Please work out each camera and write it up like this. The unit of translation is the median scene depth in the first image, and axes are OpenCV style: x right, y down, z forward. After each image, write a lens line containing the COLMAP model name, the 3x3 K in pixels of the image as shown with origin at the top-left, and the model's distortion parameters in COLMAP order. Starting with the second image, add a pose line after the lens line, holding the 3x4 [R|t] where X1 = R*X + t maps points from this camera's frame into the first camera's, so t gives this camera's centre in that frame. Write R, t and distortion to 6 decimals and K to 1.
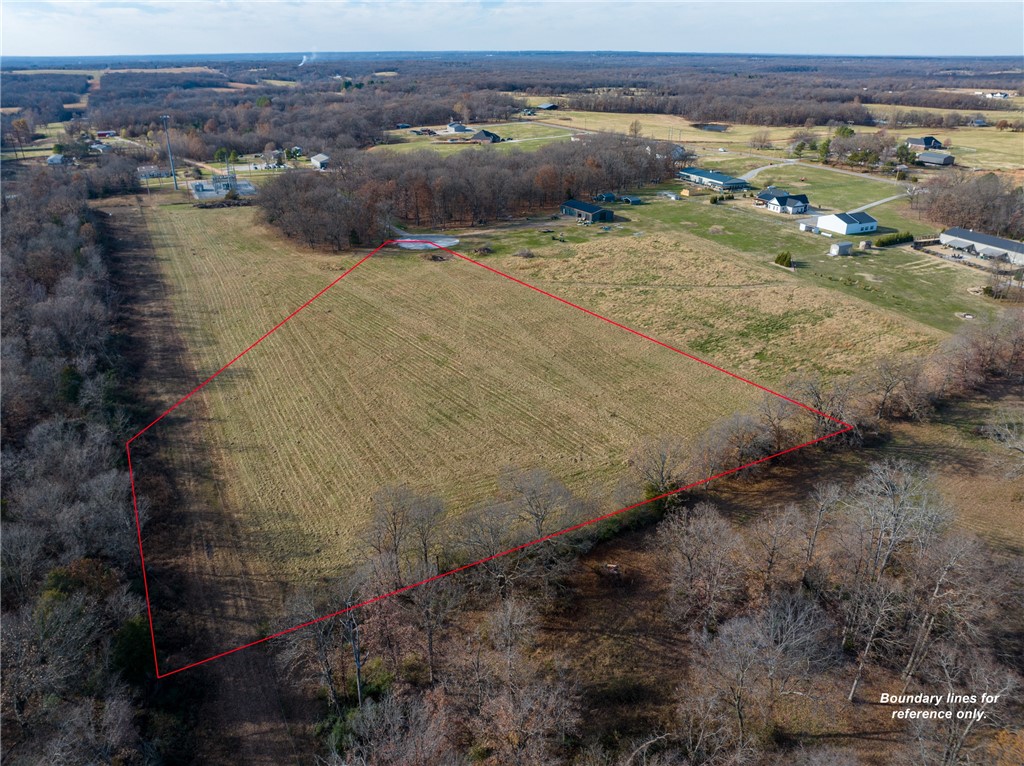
lens RADIAL K [[717.8, 0, 512.0], [0, 717.8, 383.0], [0, 0, 1]] dist [-0.058410, 0.030914]
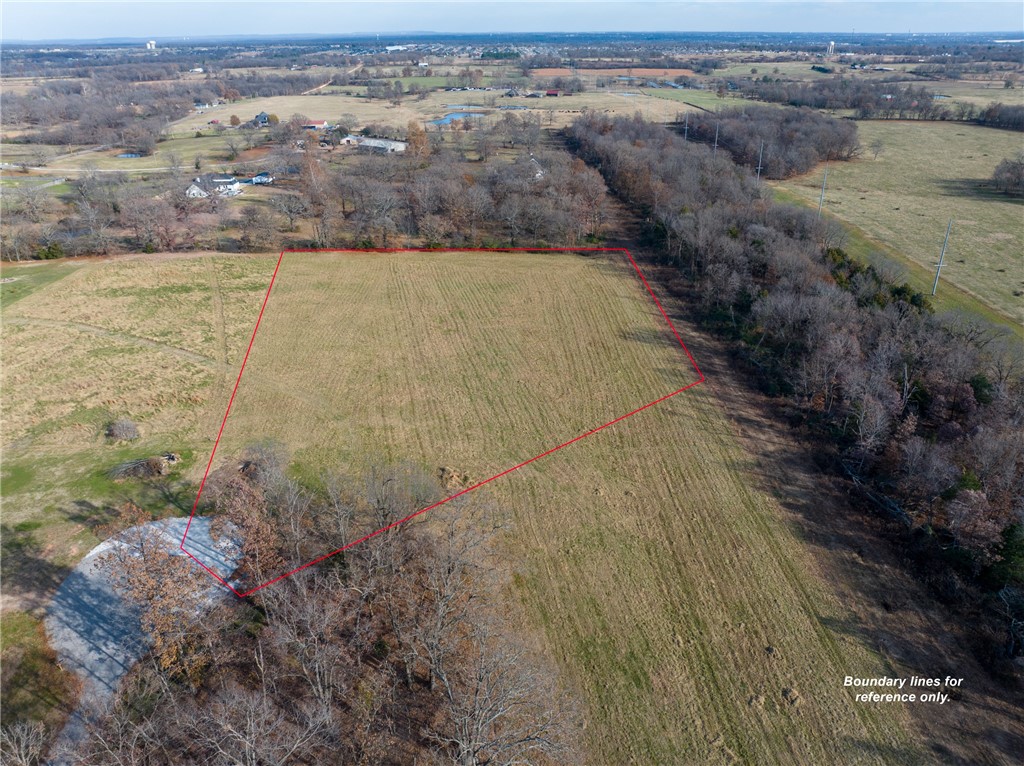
lens RADIAL K [[717.8, 0, 512.0], [0, 717.8, 383.0], [0, 0, 1]] dist [-0.058410, 0.030914]
pose [[-0.892635, -0.195181, 0.406333, -0.412248], [0.198888, 0.638395, 0.743570, -0.491940], [-0.404532, 0.744551, -0.531034, 1.037760]]
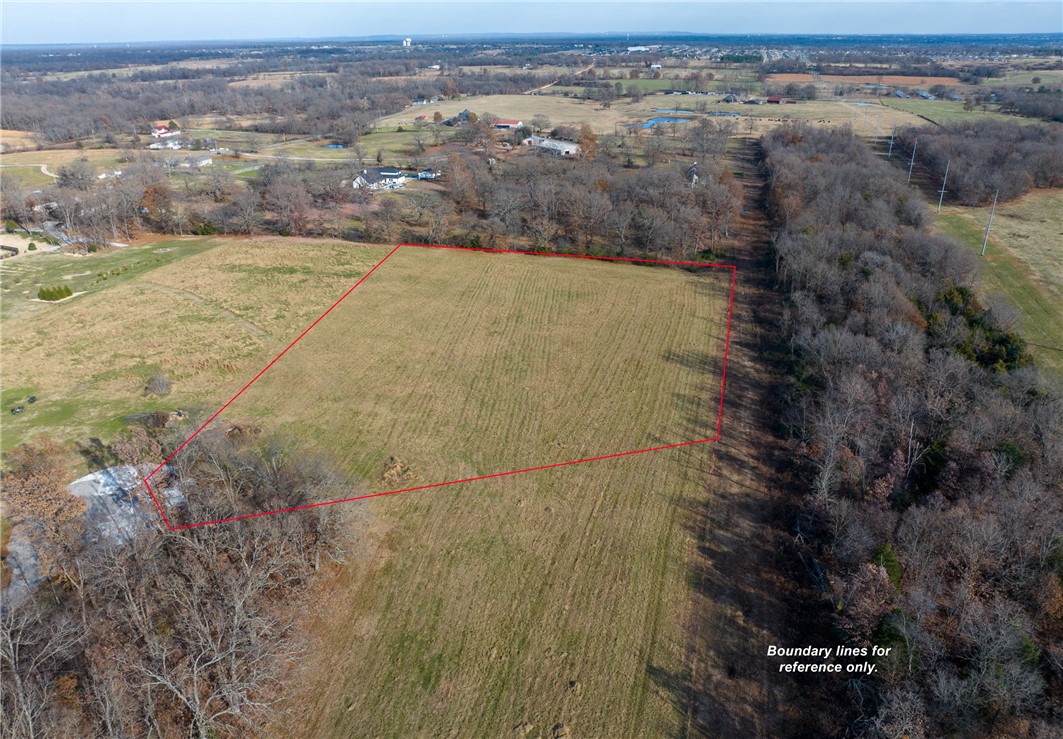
lens RADIAL K [[745.2, 0, 532.3], [0, 745.2, 392.7], [0, 0, 1]] dist [-0.045425, 0.007976]
pose [[-0.726467, -0.295348, 0.620496, -0.552737], [0.302141, 0.673703, 0.674415, -0.459733], [-0.617217, 0.677417, -0.400186, 0.966389]]
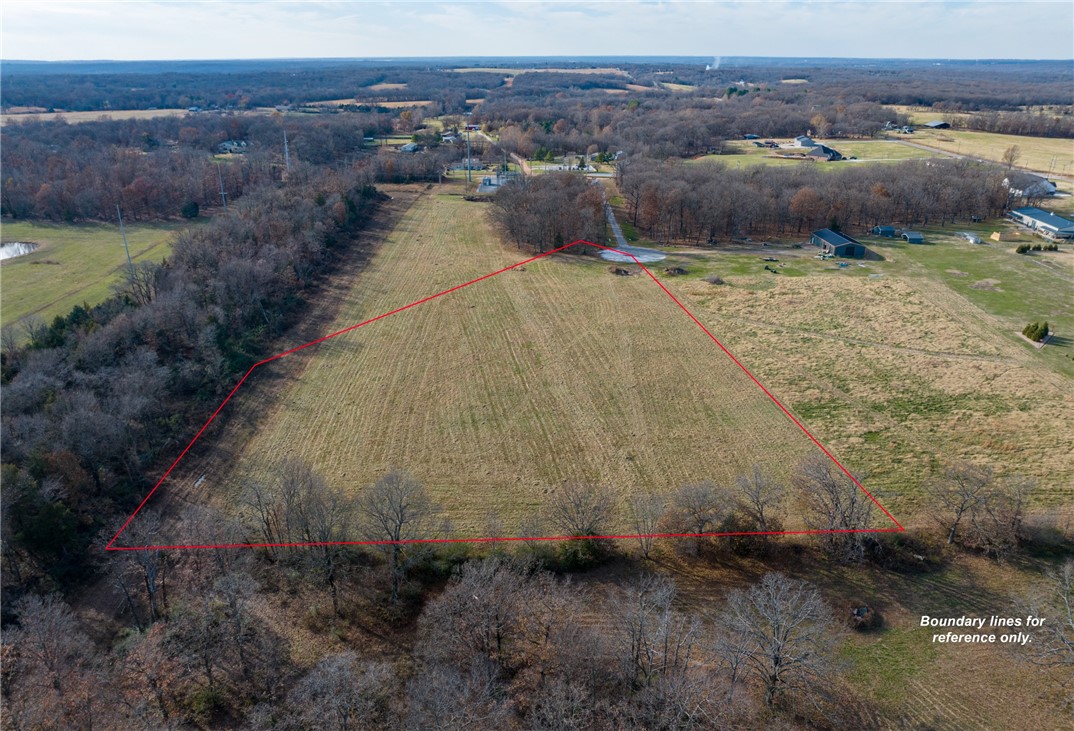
lens RADIAL K [[734.5, 0, 540.0], [0, 734.5, 429.3], [0, 0, 1]] dist [-0.042838, 0.008087]
pose [[0.881493, 0.214969, -0.420428, 0.232515], [-0.198862, 0.976559, 0.082379, -0.024570], [0.428281, 0.010990, 0.903579, 0.060490]]
